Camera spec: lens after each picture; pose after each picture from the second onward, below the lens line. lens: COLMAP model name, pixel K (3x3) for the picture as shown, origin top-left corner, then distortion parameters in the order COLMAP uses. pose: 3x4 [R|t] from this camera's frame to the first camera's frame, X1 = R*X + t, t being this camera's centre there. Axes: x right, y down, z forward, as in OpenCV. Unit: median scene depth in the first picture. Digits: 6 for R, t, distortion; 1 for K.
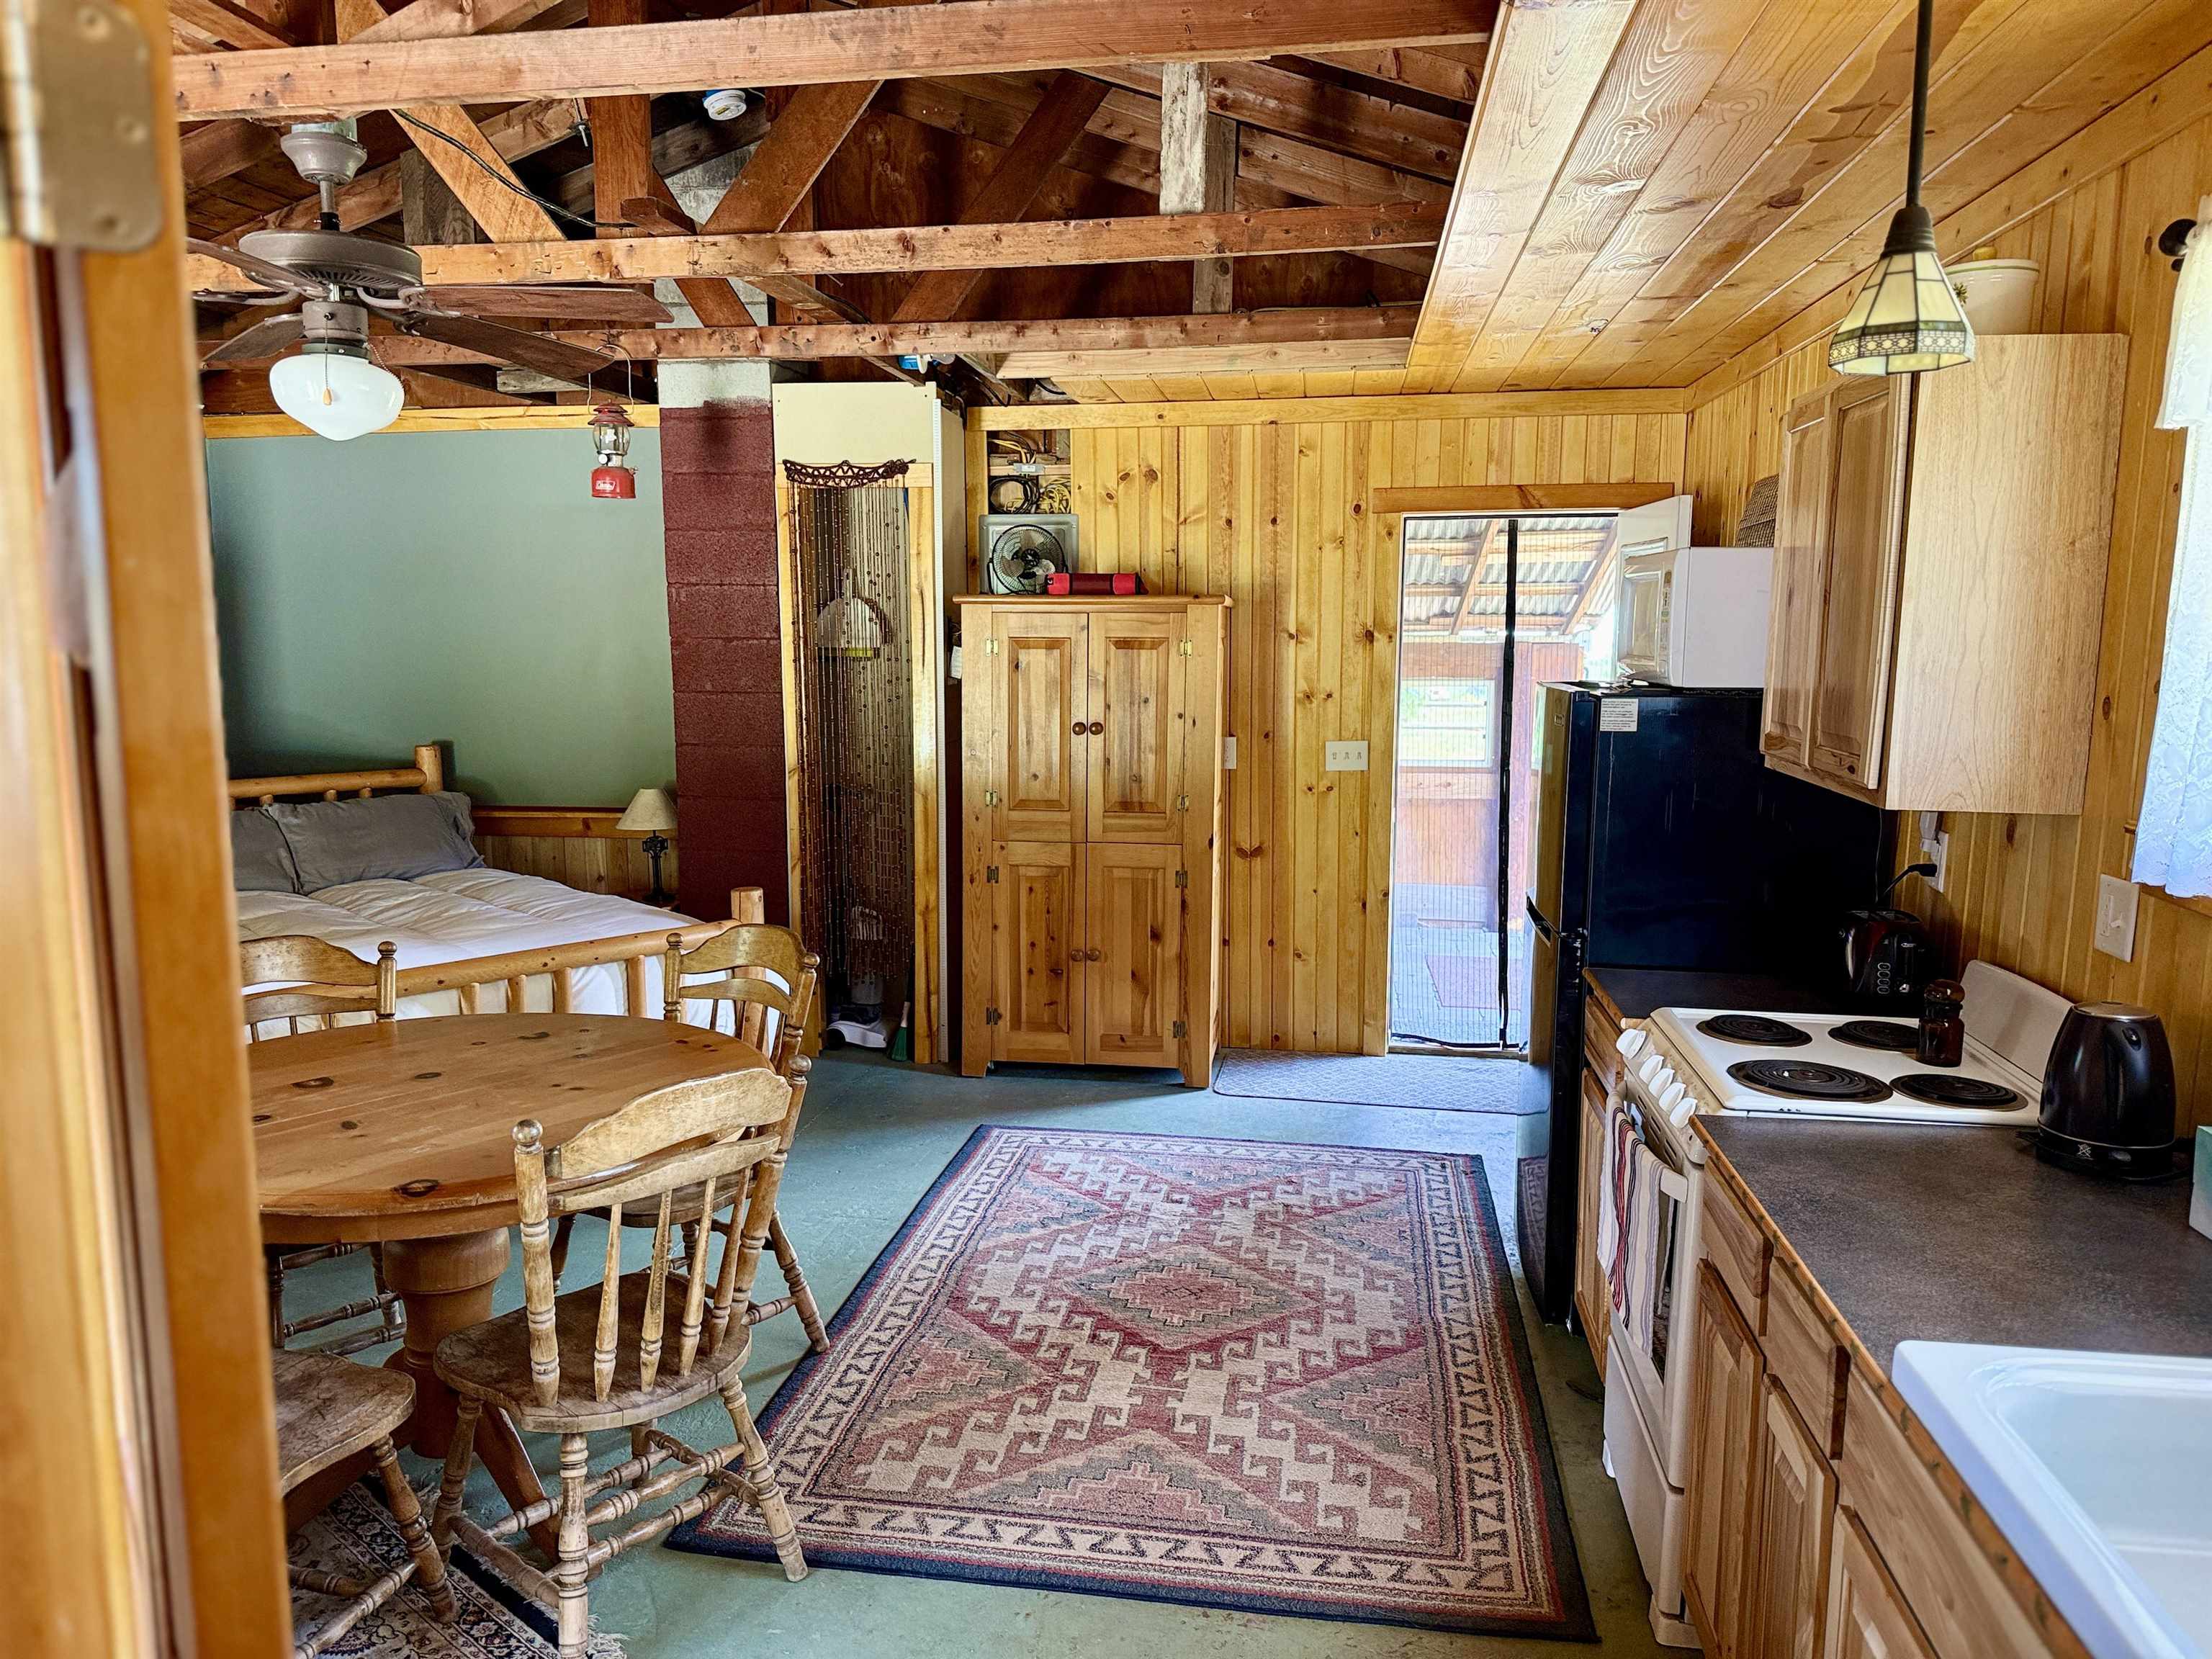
lens RADIAL K [[1545.3, 0, 1086.8], [0, 1545.3, 844.7], [0, 0, 1]] dist [0.127973, -0.208630]
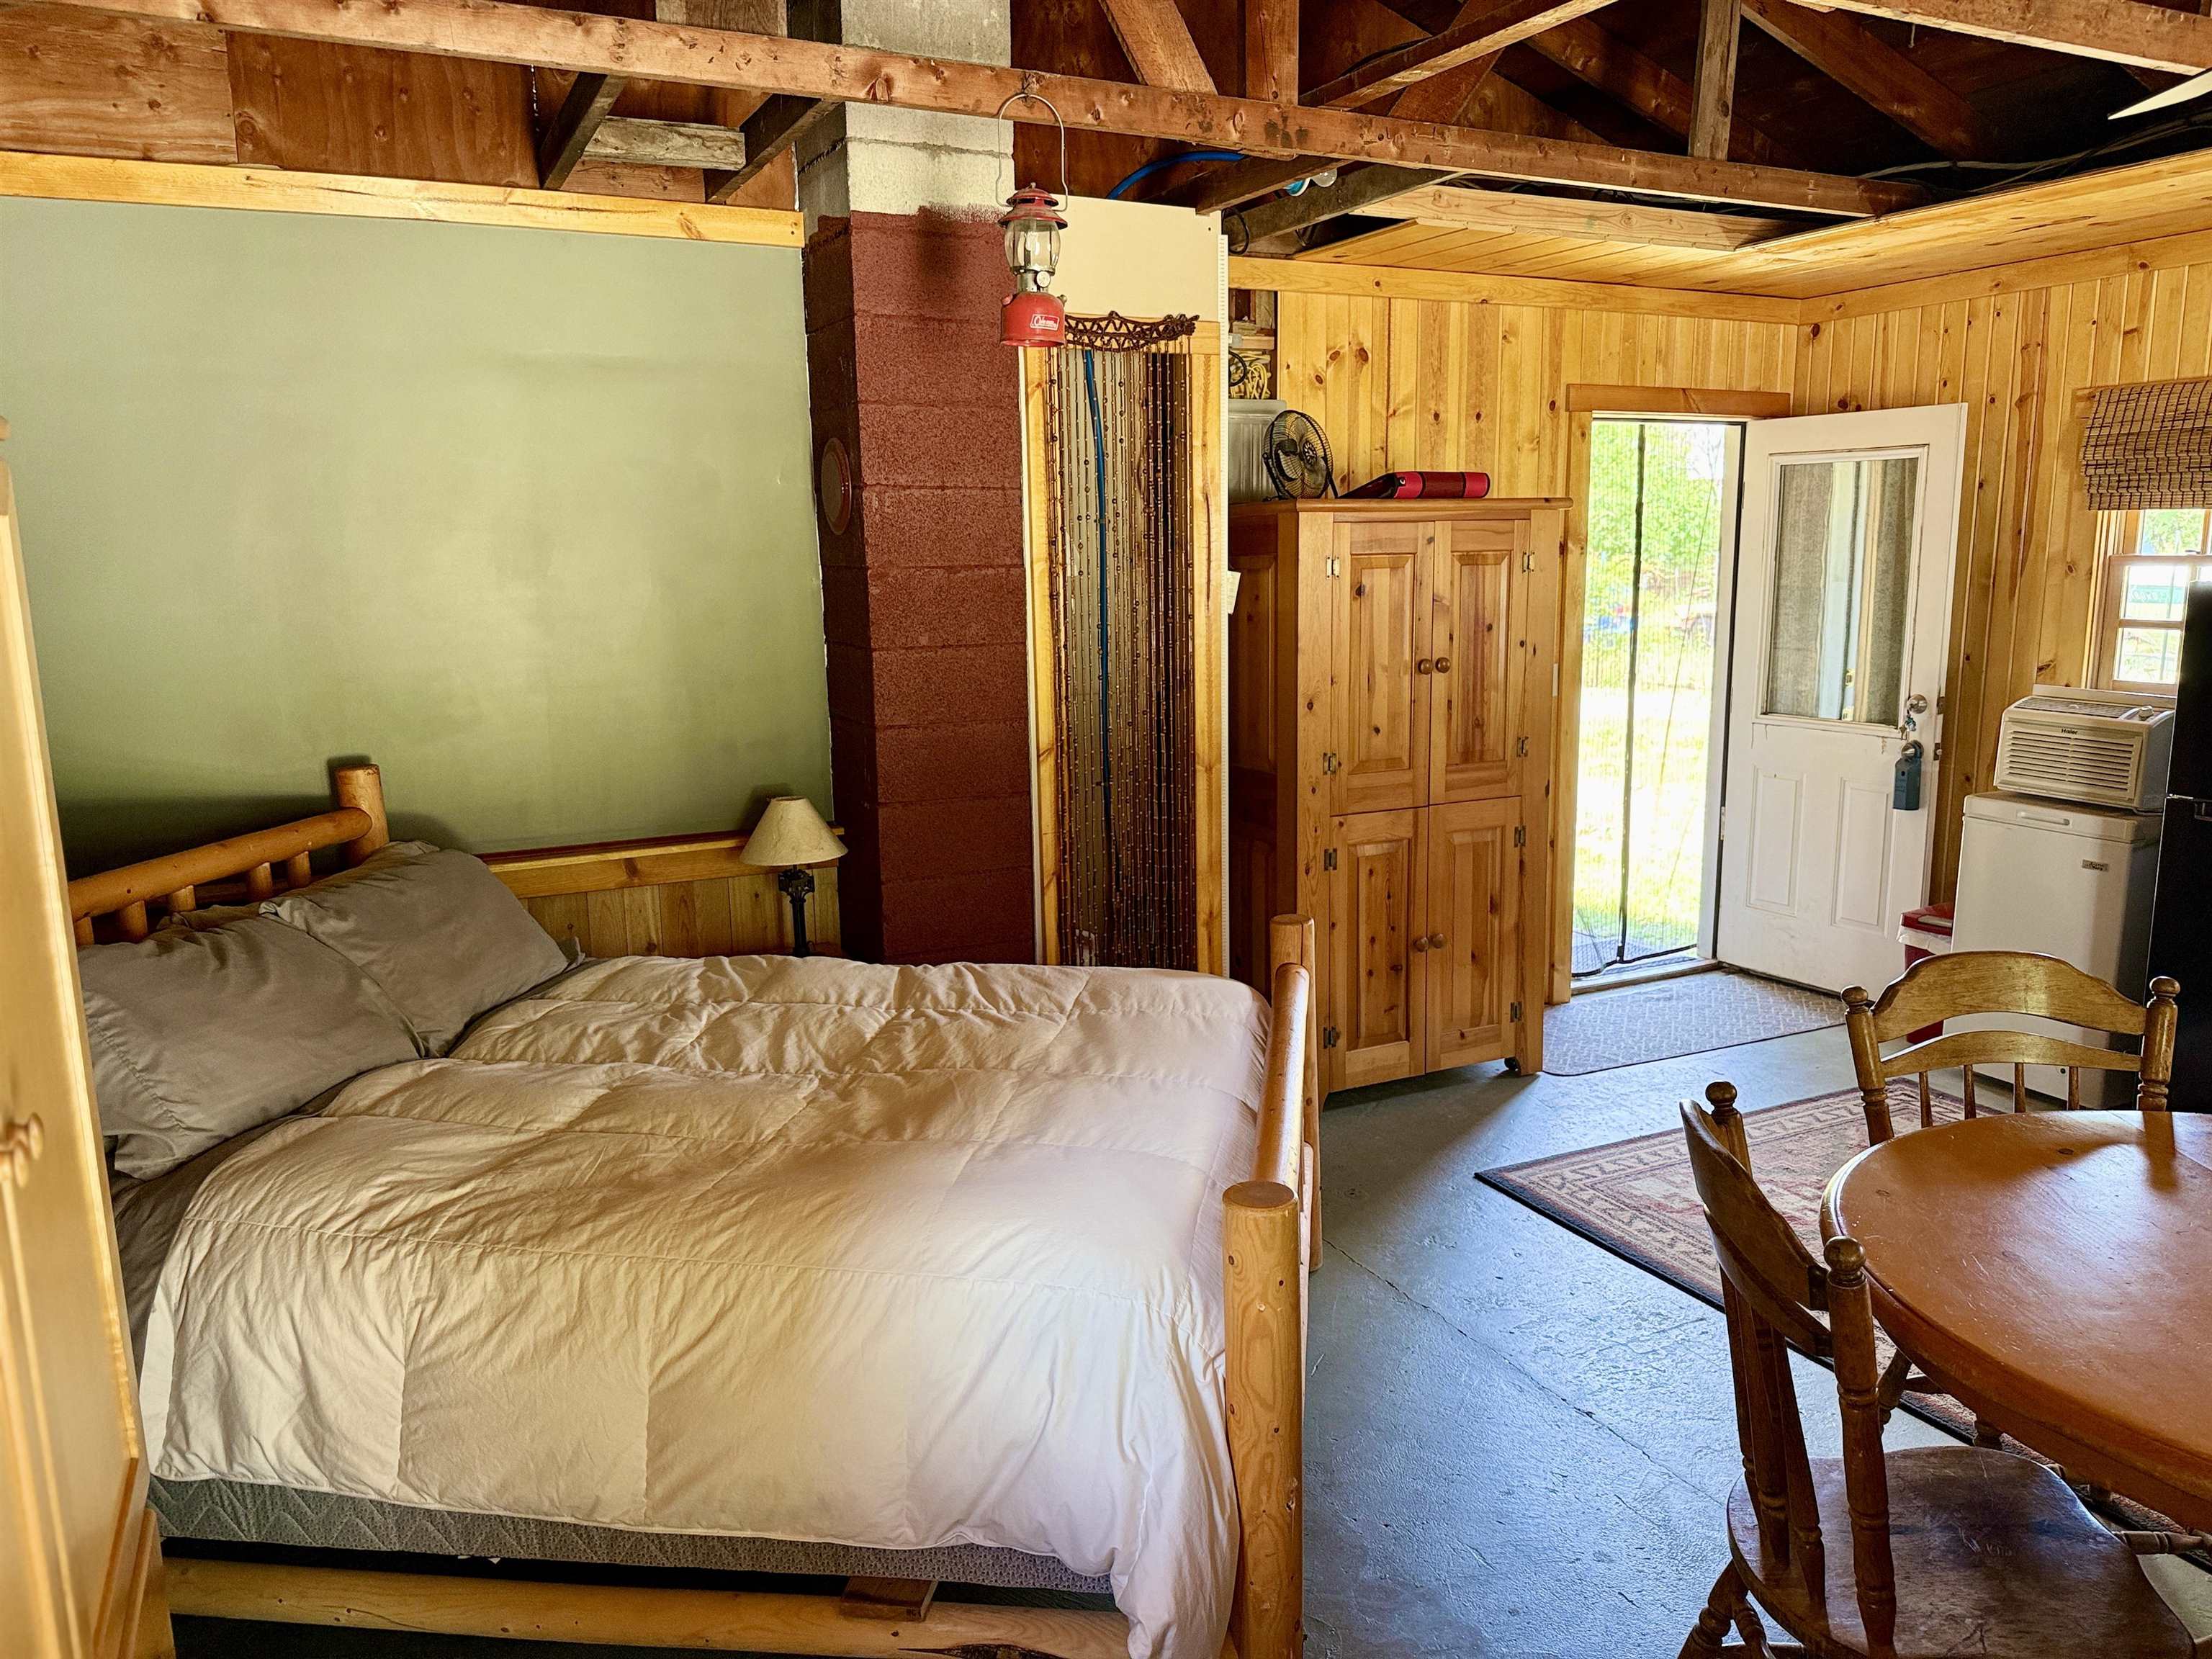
lens RADIAL K [[1543.9, 0, 1122.2], [0, 1543.9, 835.6], [0, 0, 1]] dist [0.058976, -0.073412]
pose [[0.806692, -0.122729, 0.578088, -1.006562], [0.097625, 0.992434, 0.074464, -0.103779], [-0.582853, -0.003633, 0.812569, 0.714432]]
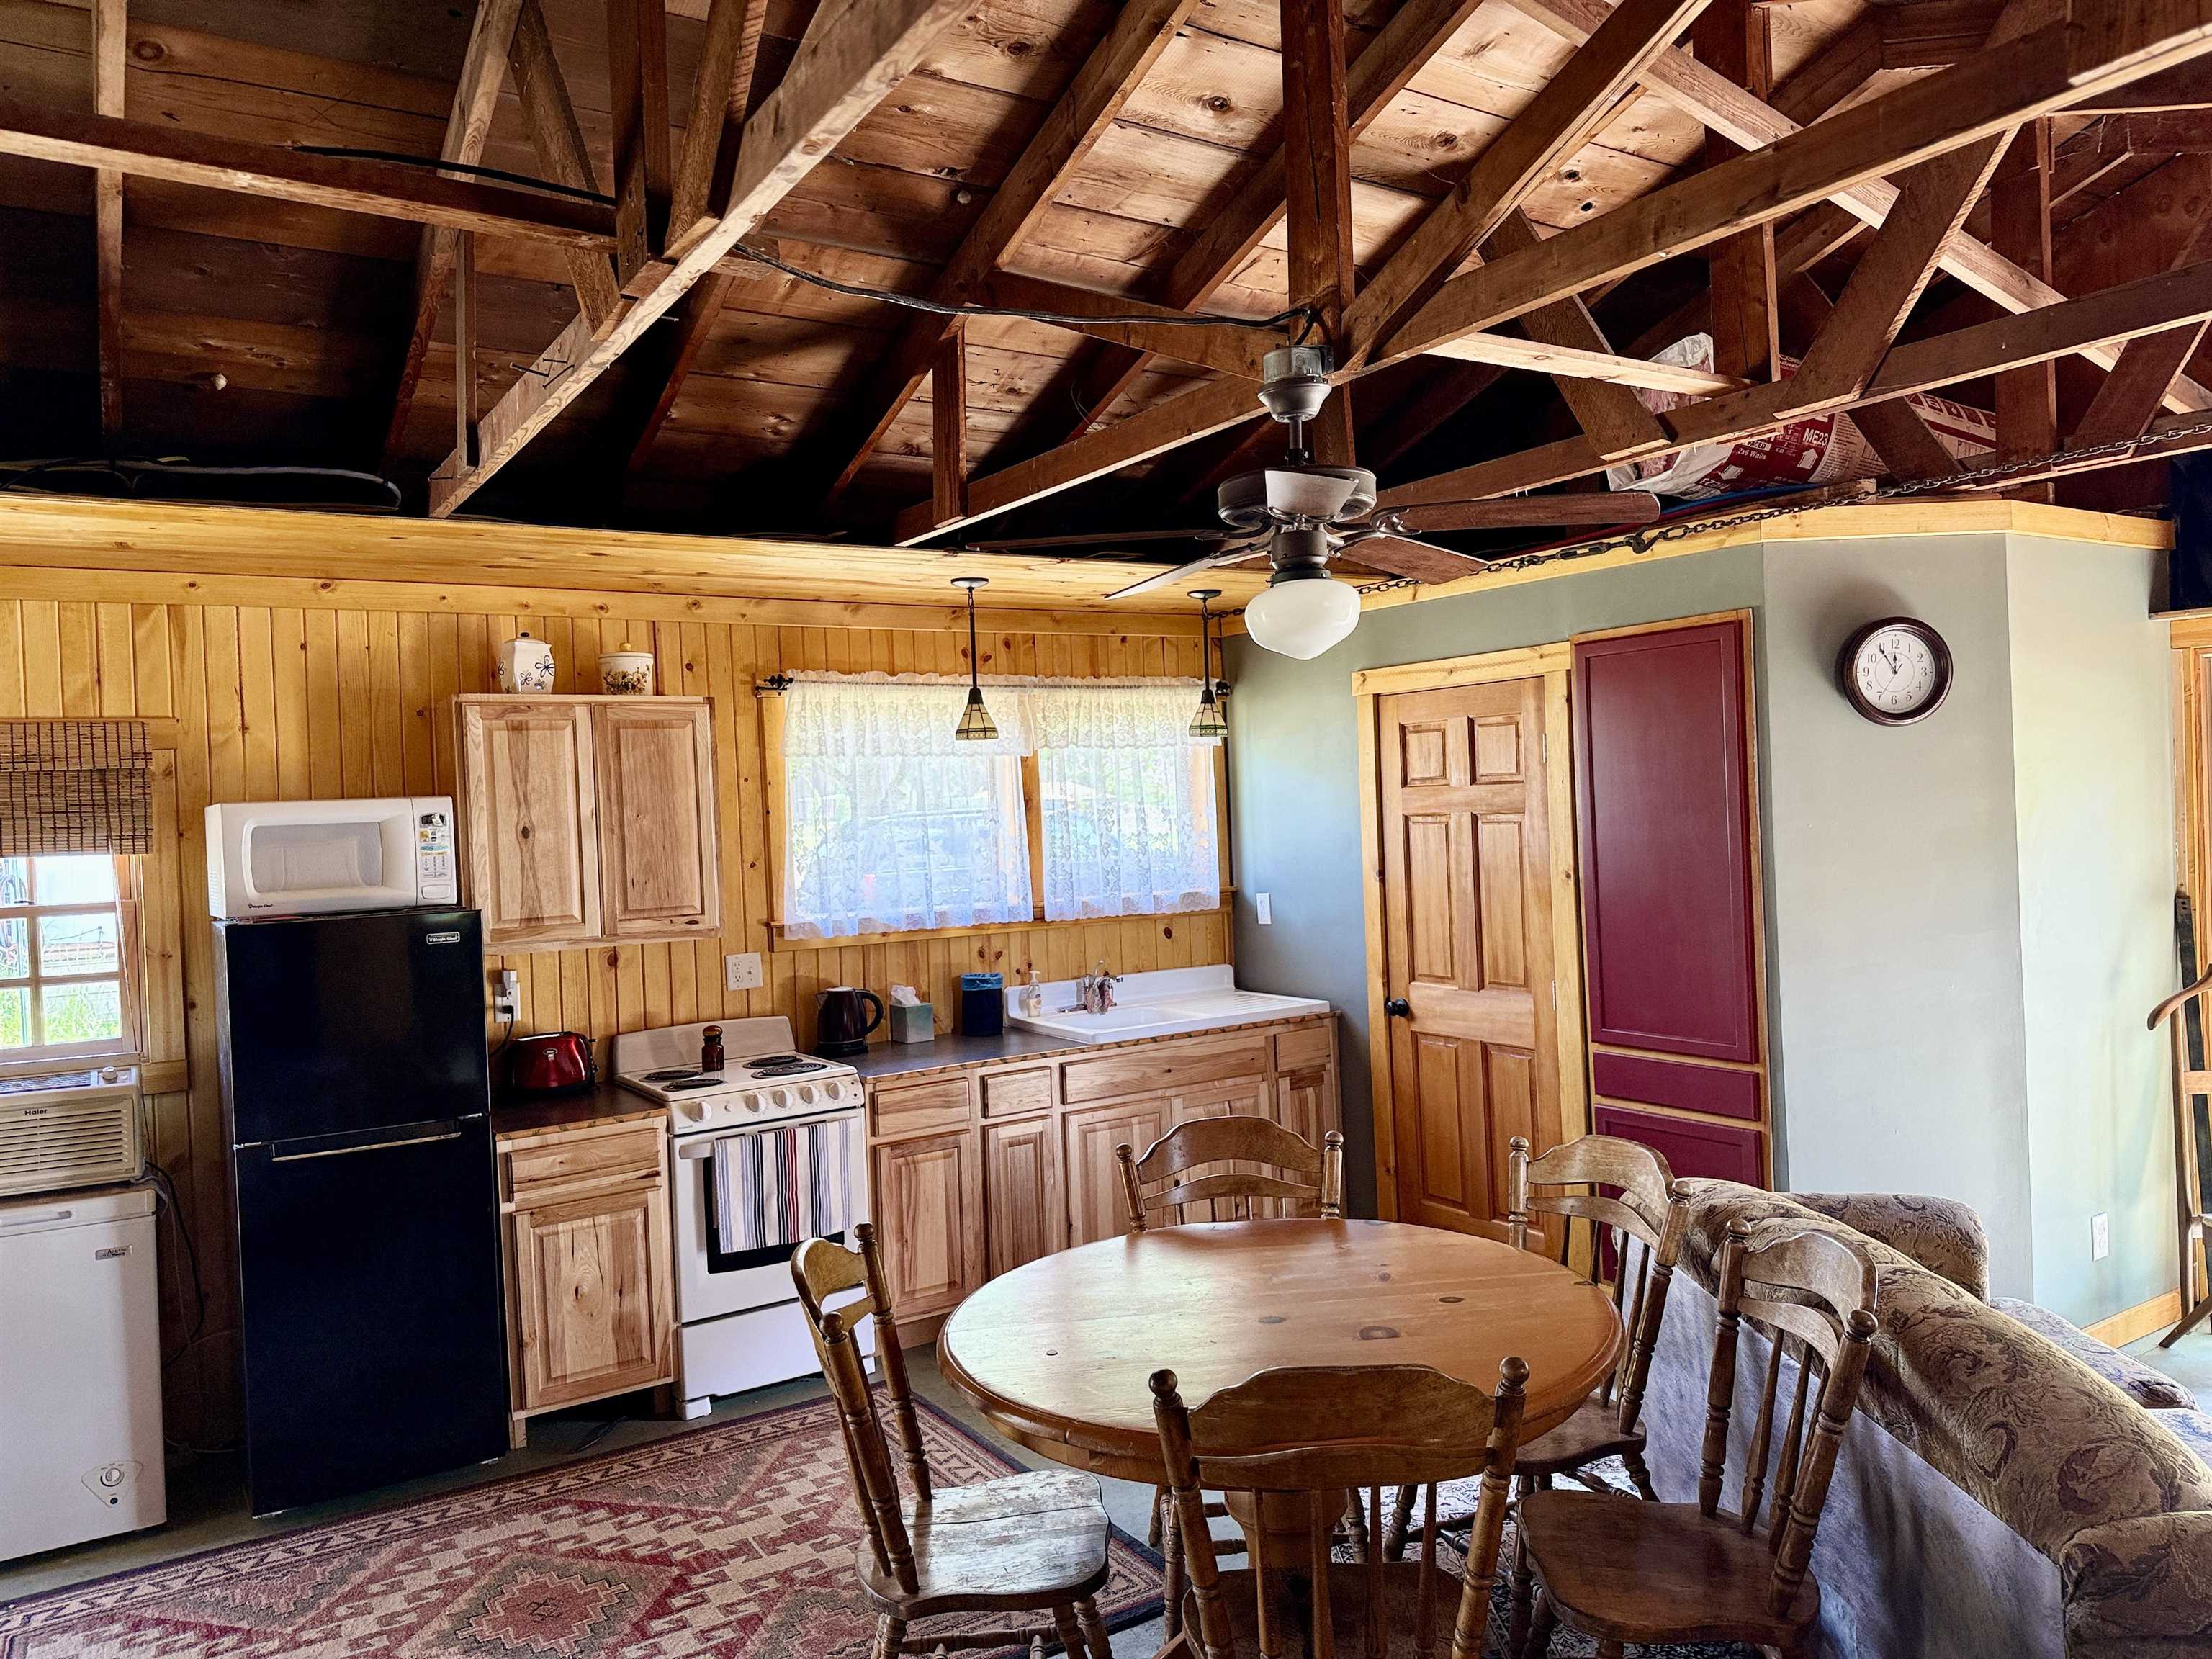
lens RADIAL K [[1562.7, 0, 1099.2], [0, 1562.7, 826.6], [0, 0, 1]] dist [0.028208, -0.035978]
pose [[-0.662650, 0.013268, 0.748811, -0.946197], [0.144637, 0.983287, 0.110571, -0.232913], [-0.734830, 0.181576, -0.653495, 1.469050]]
